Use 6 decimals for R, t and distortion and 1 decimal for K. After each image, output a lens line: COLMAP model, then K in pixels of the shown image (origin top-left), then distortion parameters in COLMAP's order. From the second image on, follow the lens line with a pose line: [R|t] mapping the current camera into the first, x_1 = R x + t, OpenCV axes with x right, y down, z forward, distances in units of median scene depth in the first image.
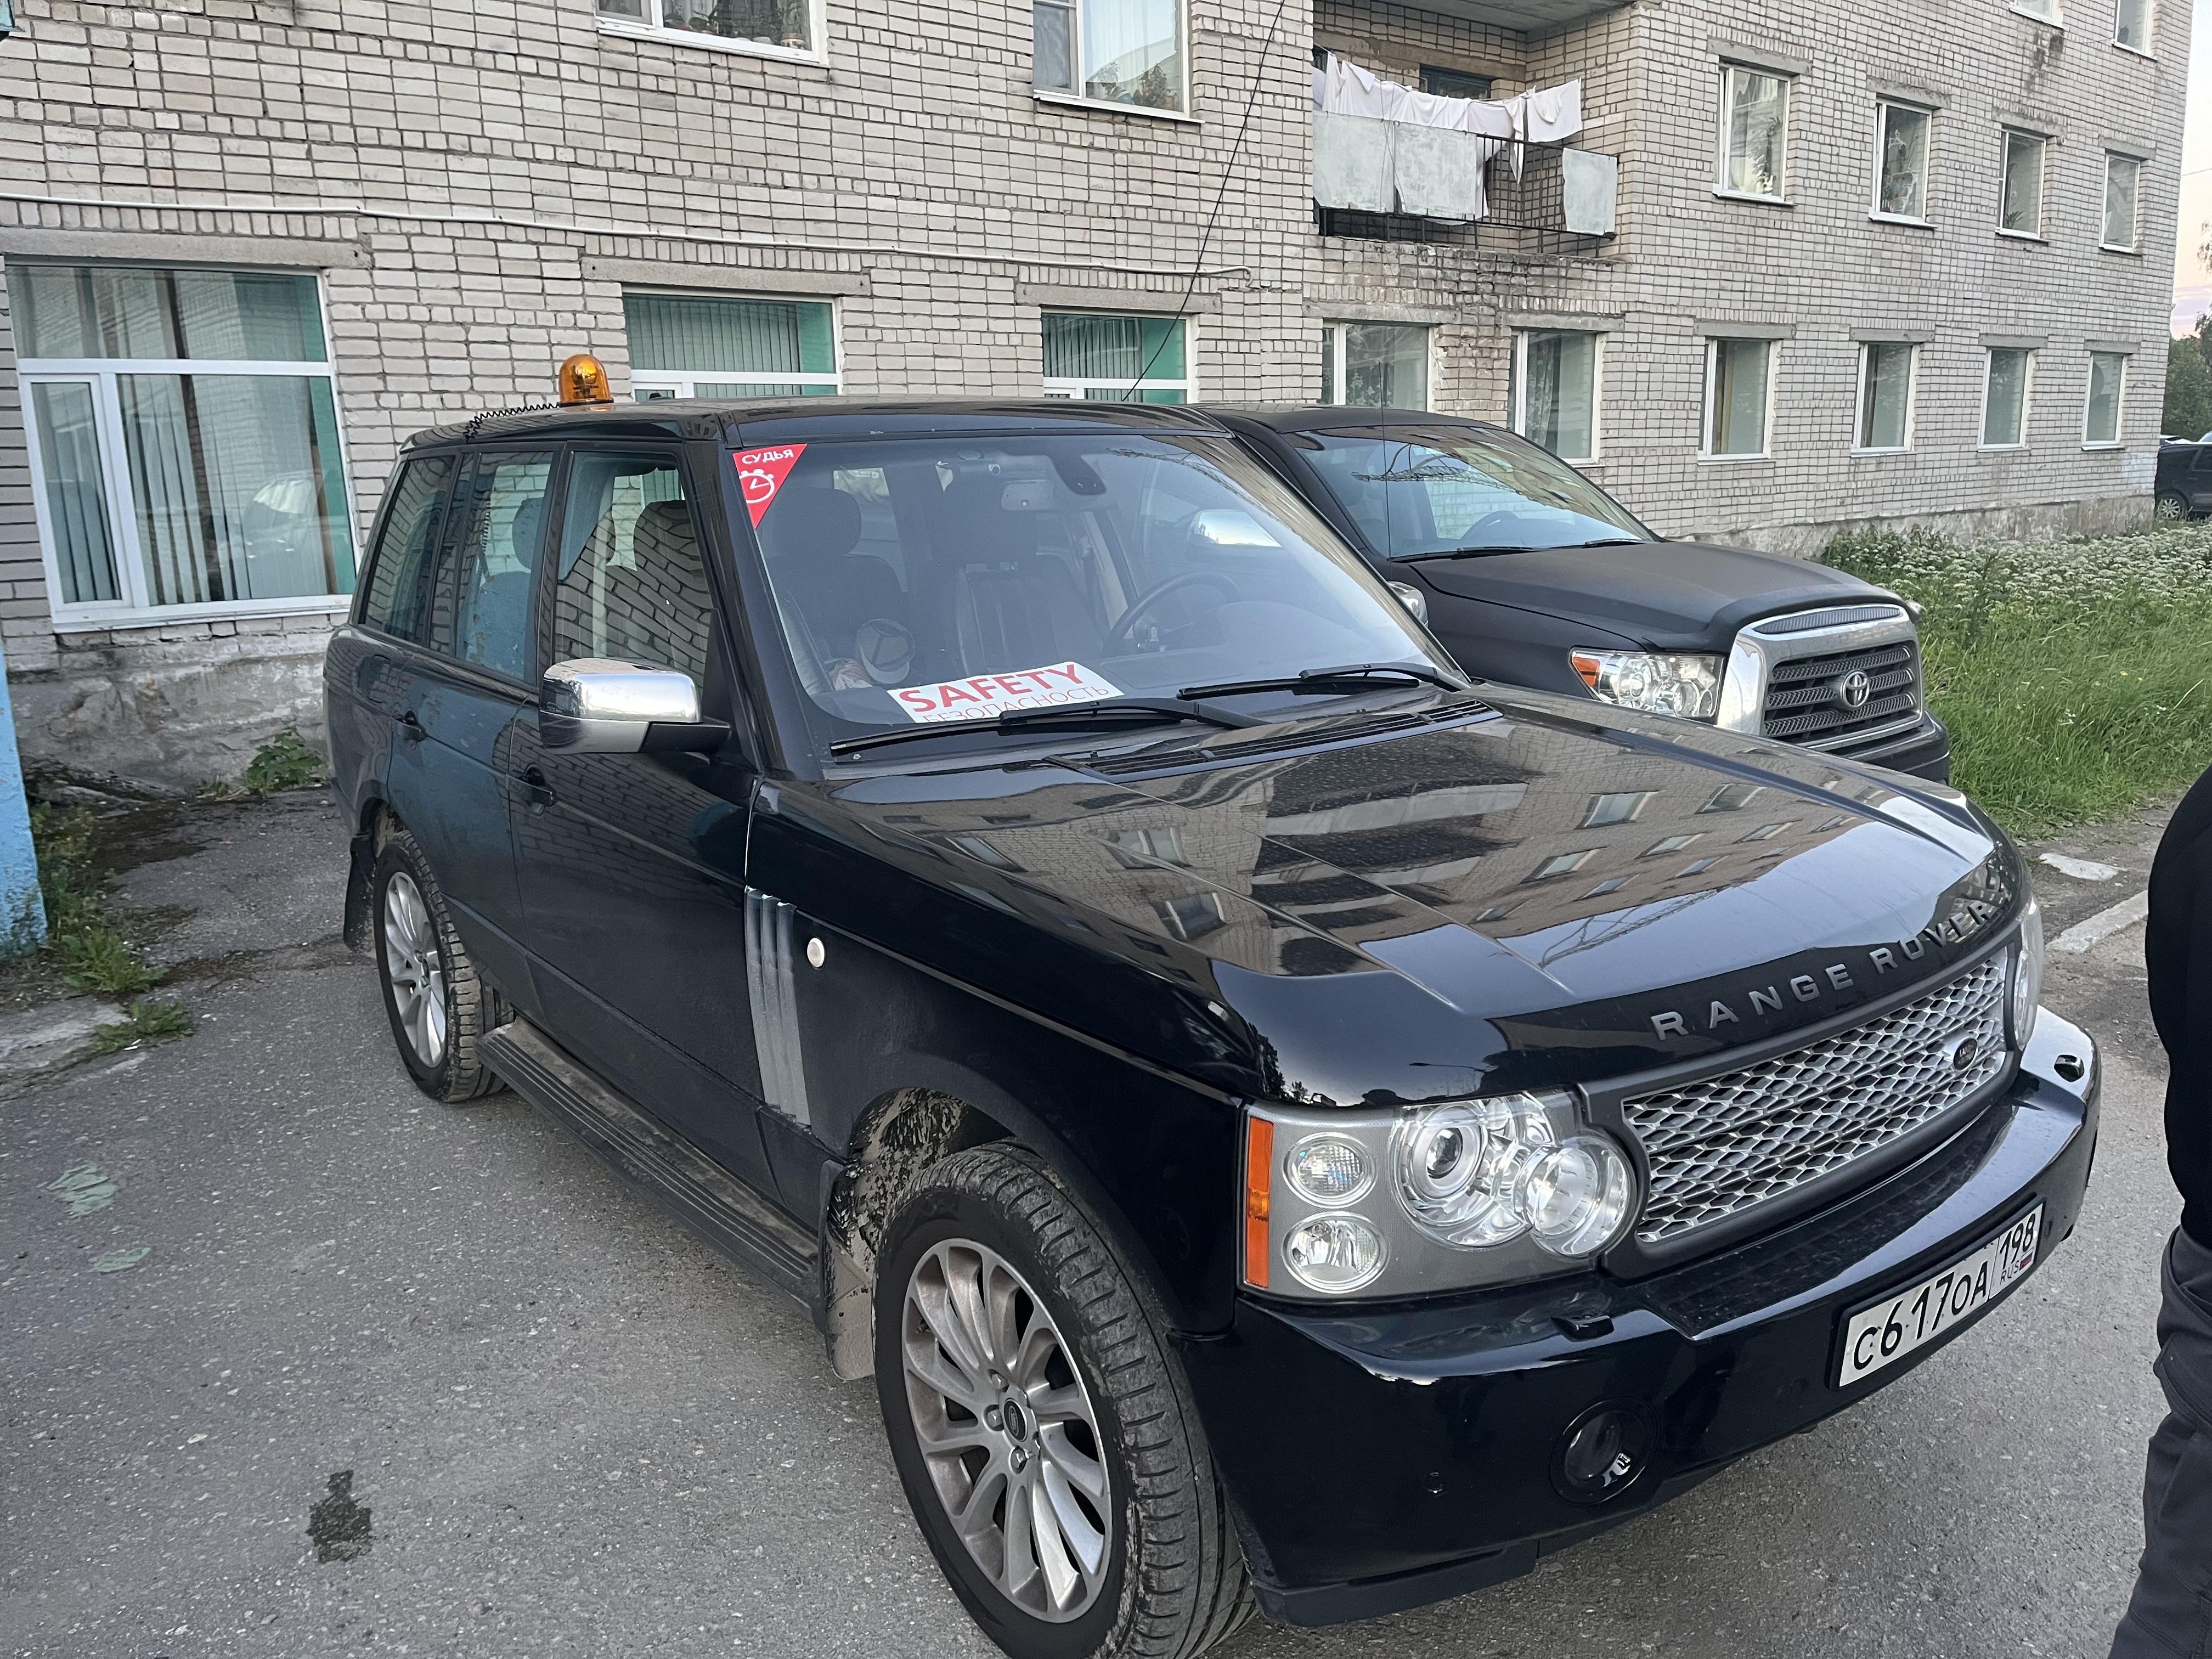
lens RADIAL K [[1642.2, 0, 1108.4], [0, 1642.2, 880.3], [0, 0, 1]] dist [0.034755, -0.016591]
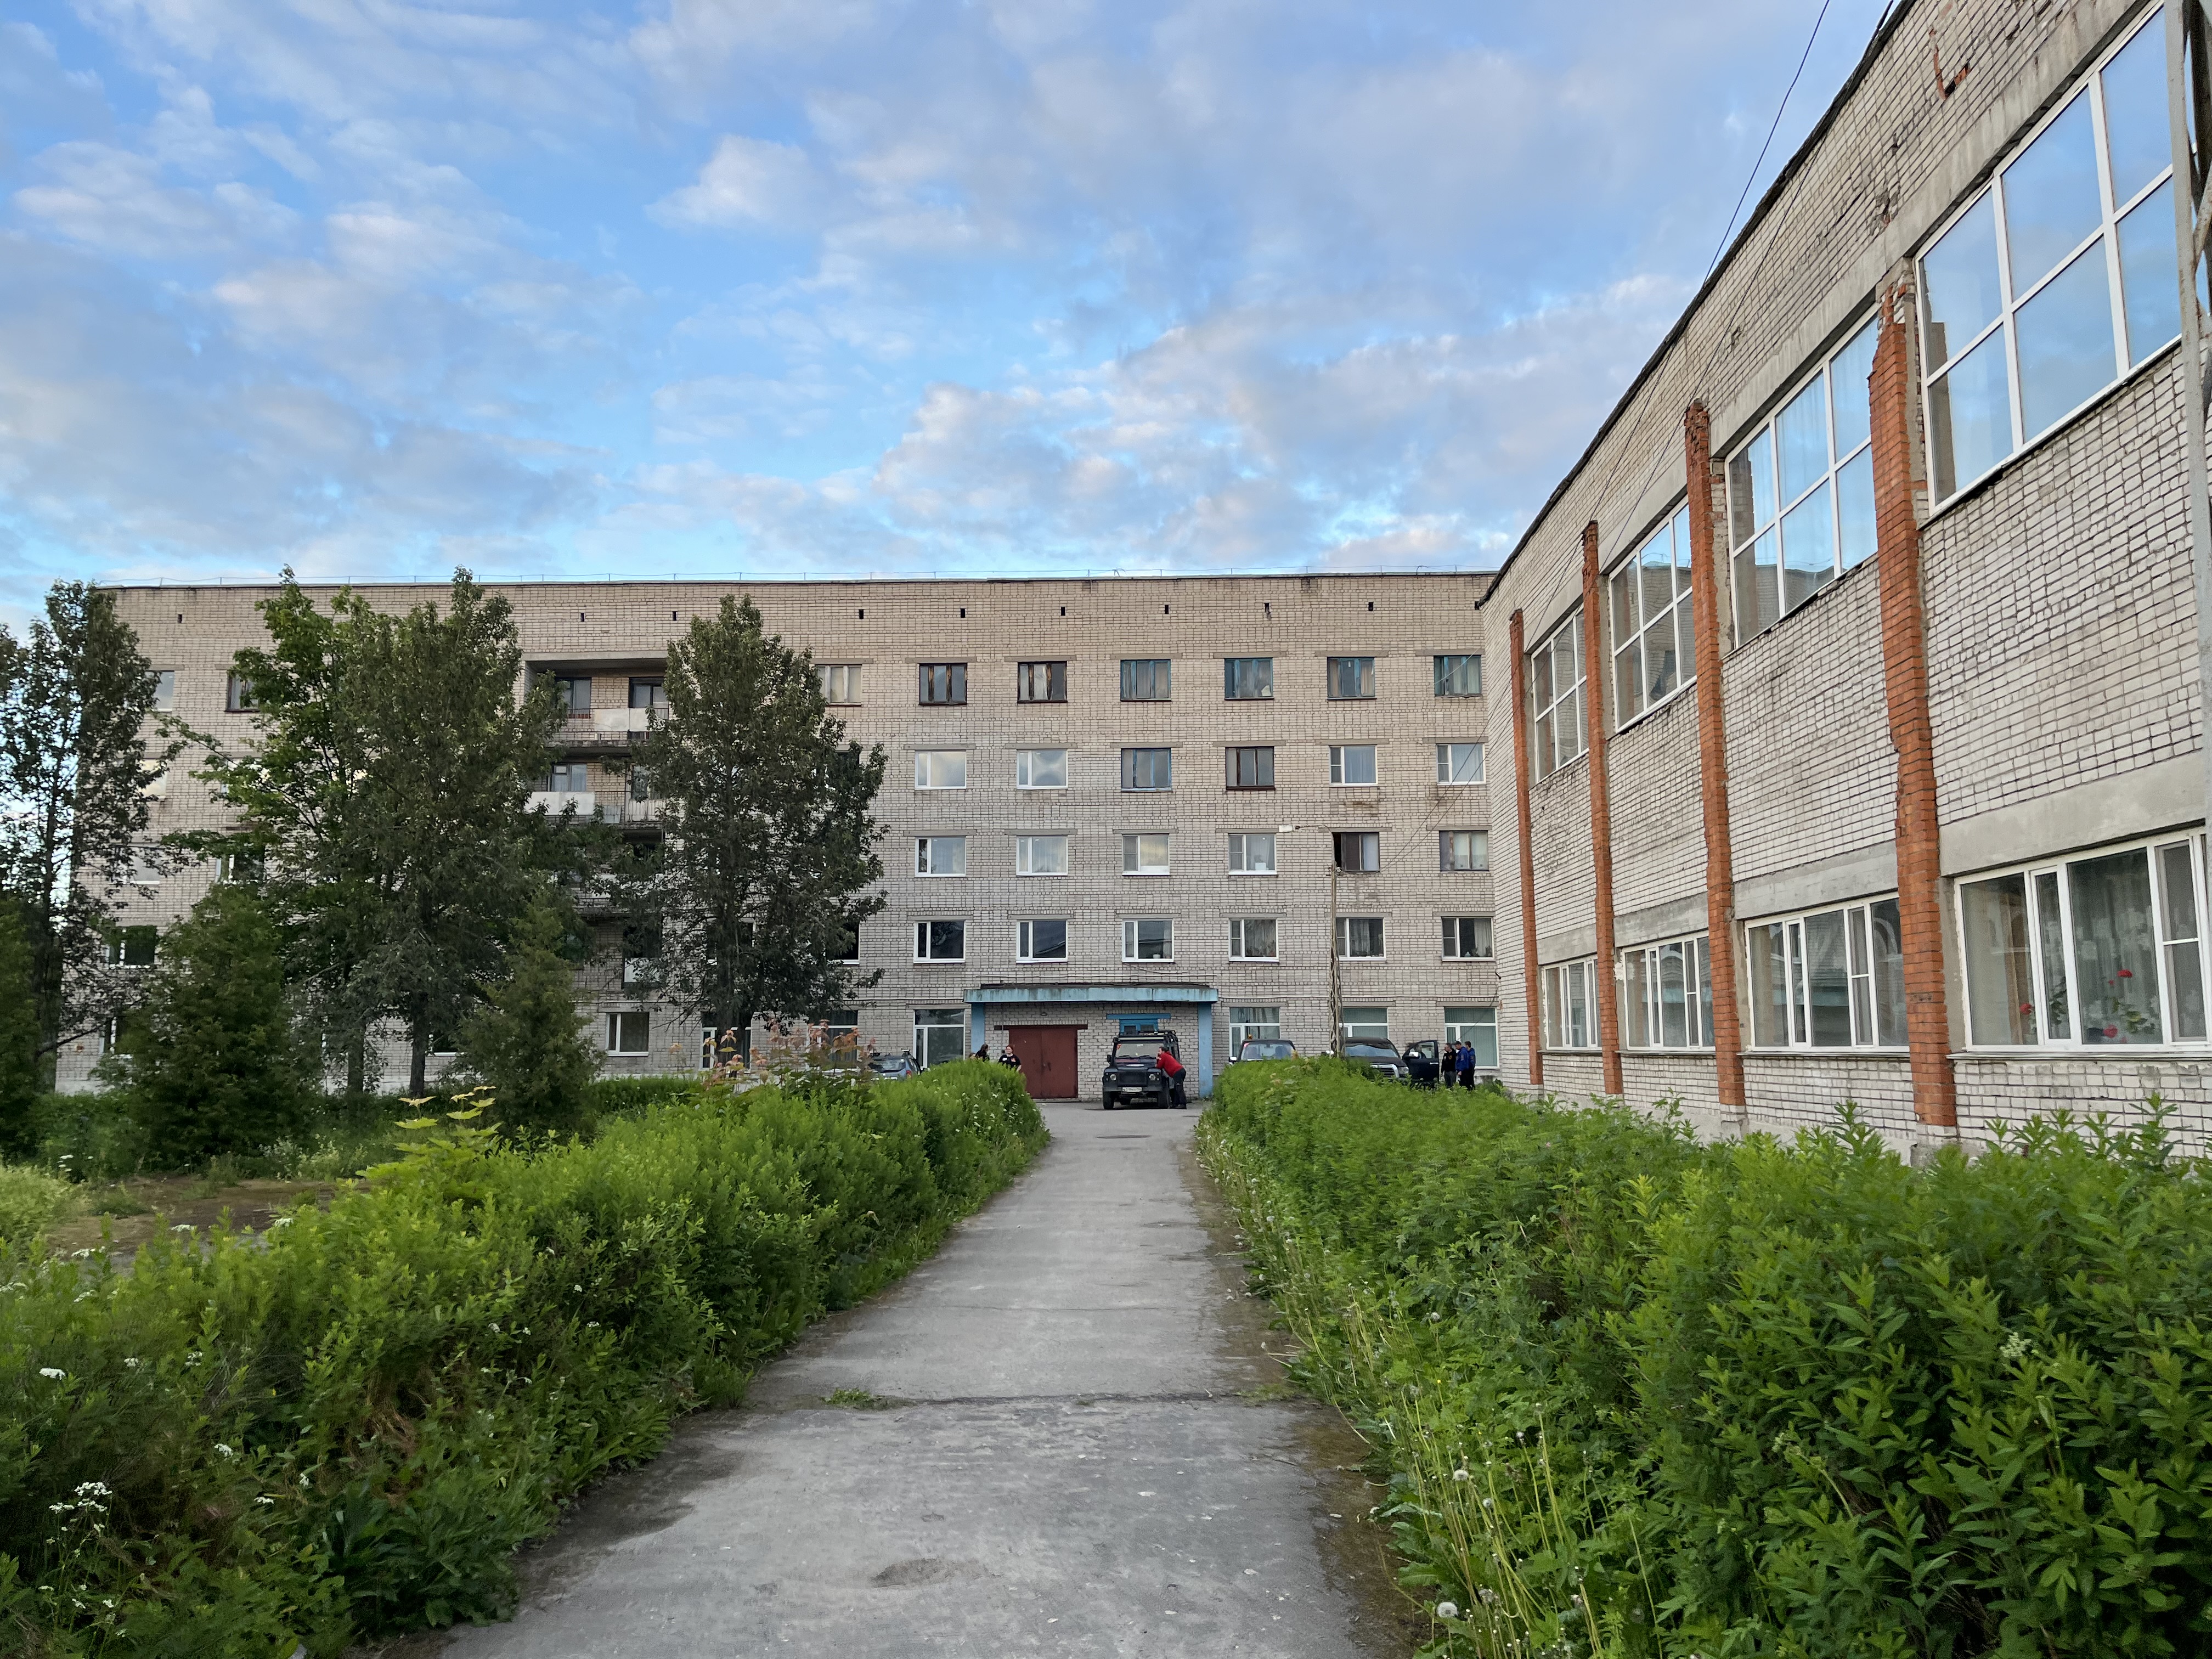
lens RADIAL K [[1642.2, 0, 1105.6], [0, 1642.2, 826.6], [0, 0, 1]] dist [0.034755, -0.016591]
pose [[0.772476, -0.076066, -0.630472, 2.041019], [-0.172374, 0.930412, -0.323451, 0.743940], [0.611203, 0.358535, 0.705609, -2.710950]]
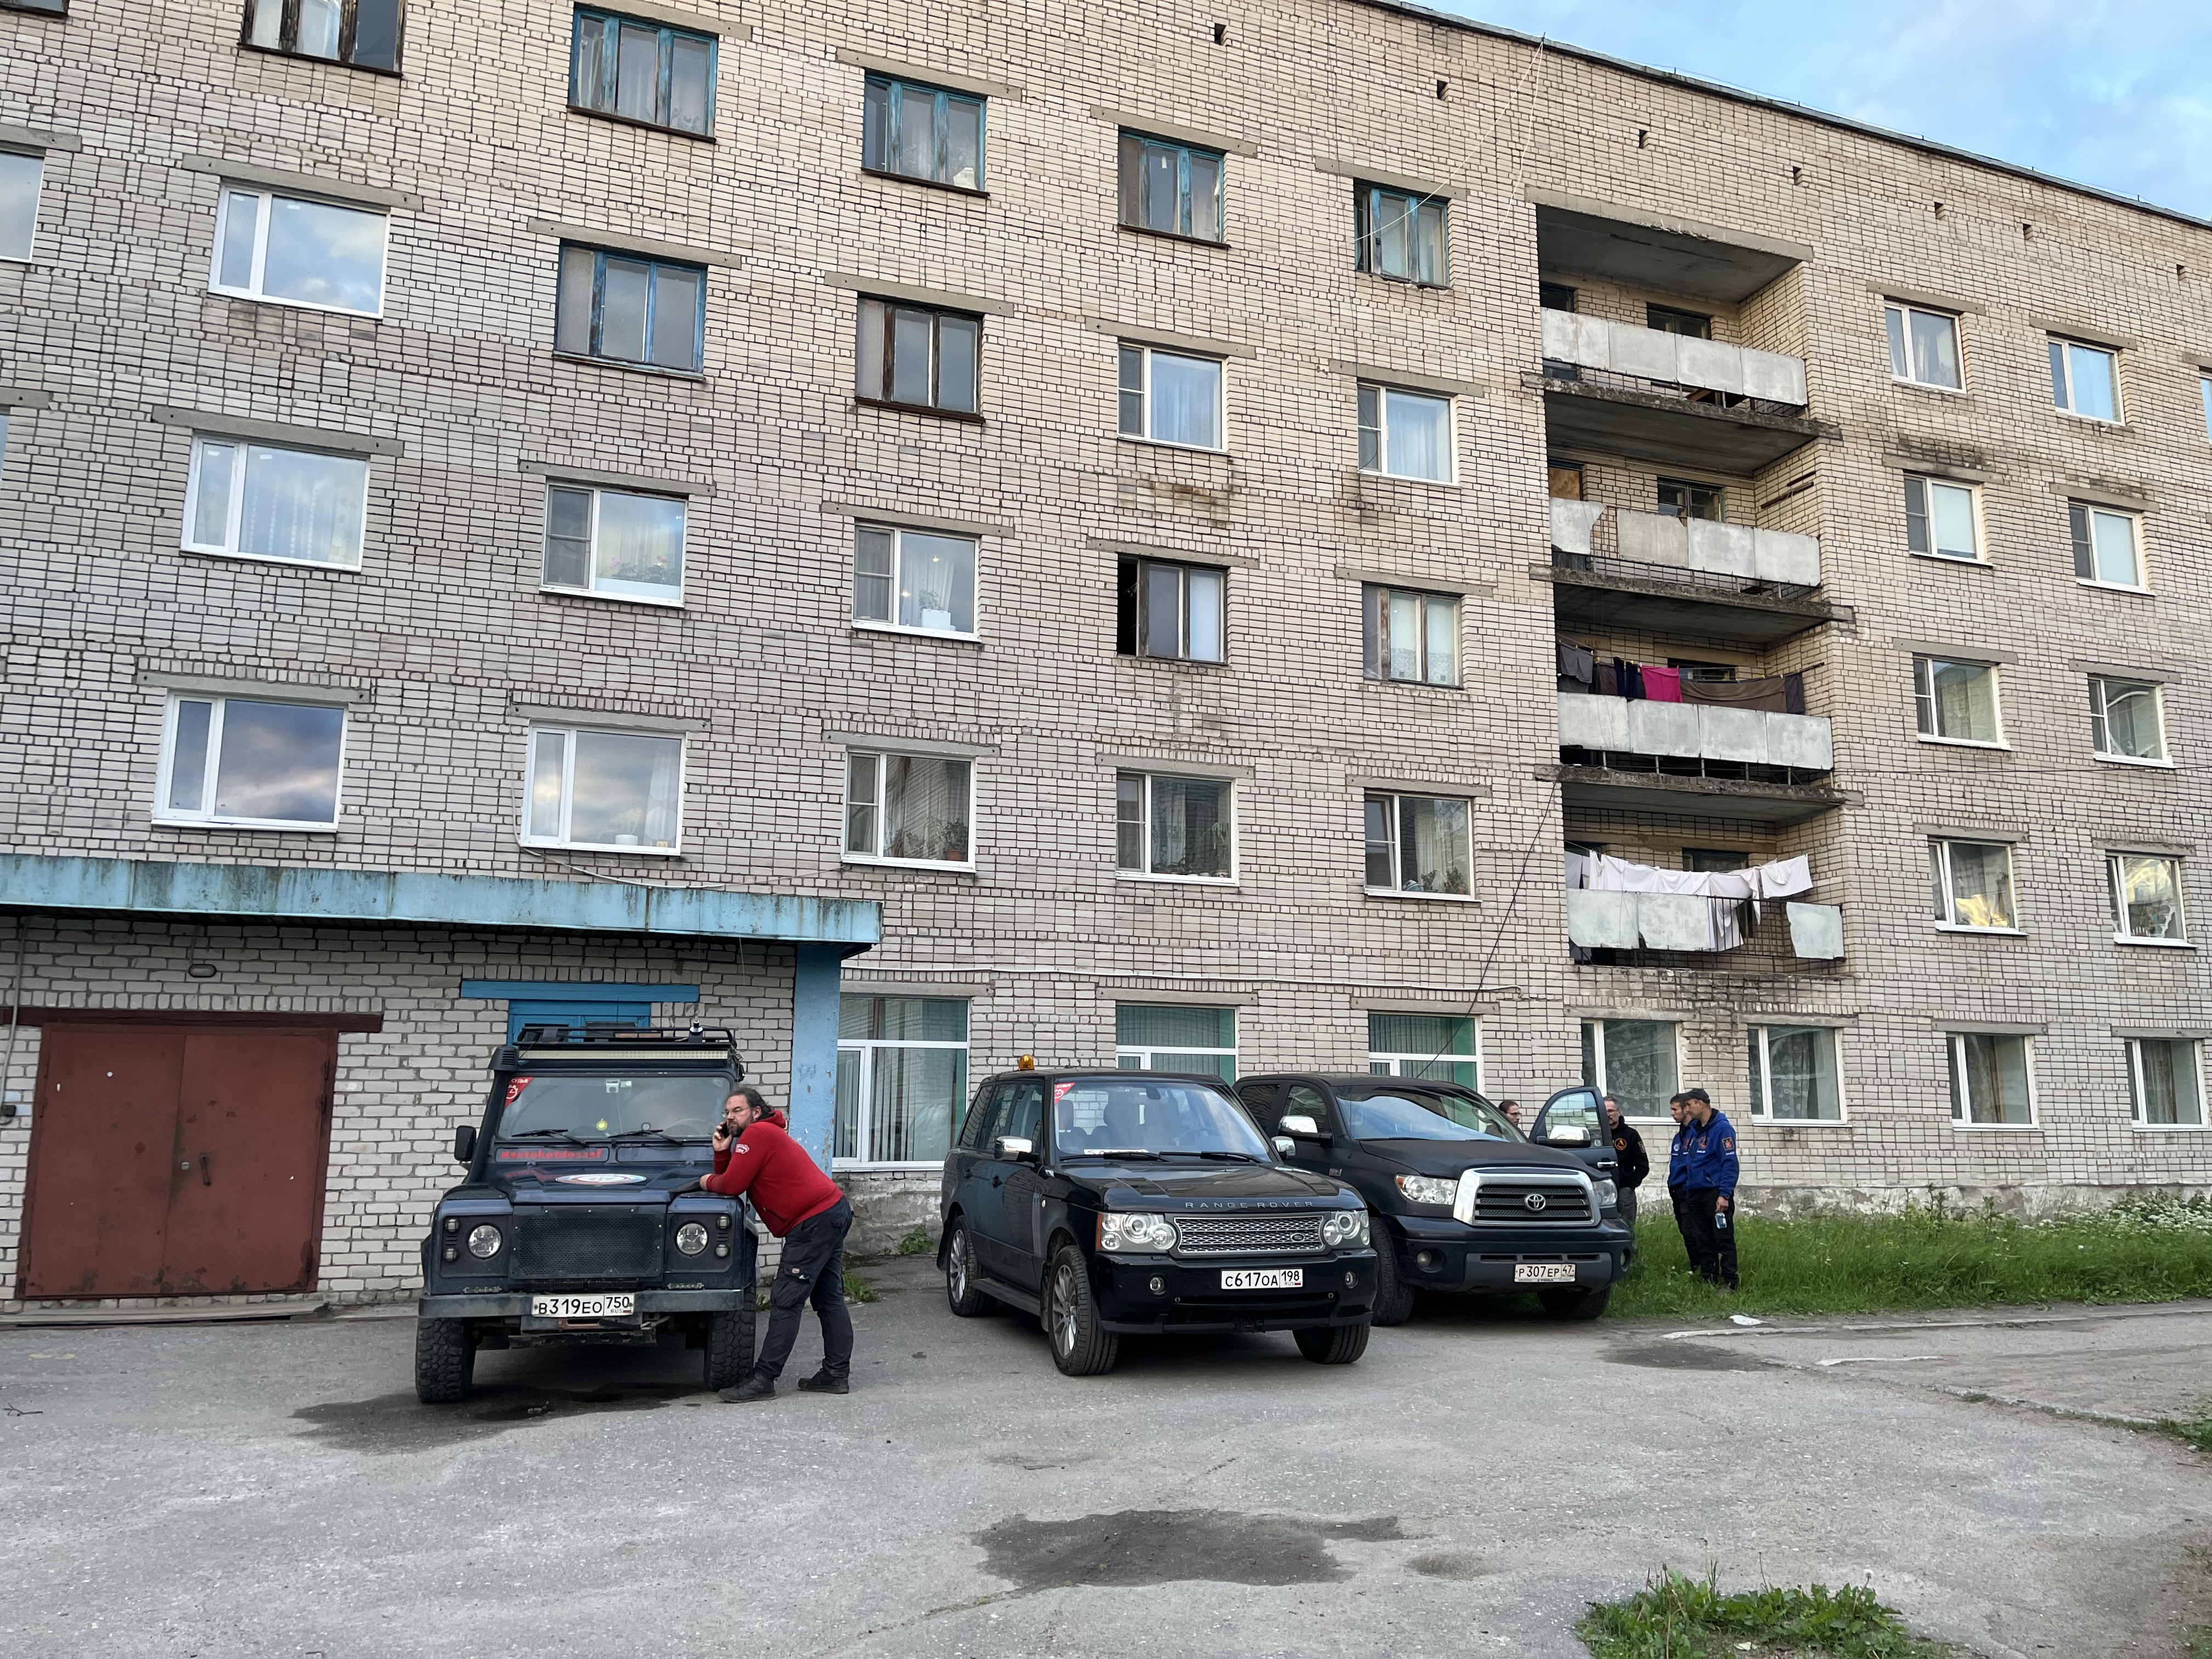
lens RADIAL K [[1642.2, 0, 1089.3], [0, 1642.2, 820.2], [0, 0, 1]] dist [0.034755, -0.016591]
pose [[0.949684, -0.041641, -0.310430, 0.221499], [-0.097148, 0.903081, -0.418339, 0.196885], [0.297764, 0.427447, 0.853596, -0.573173]]
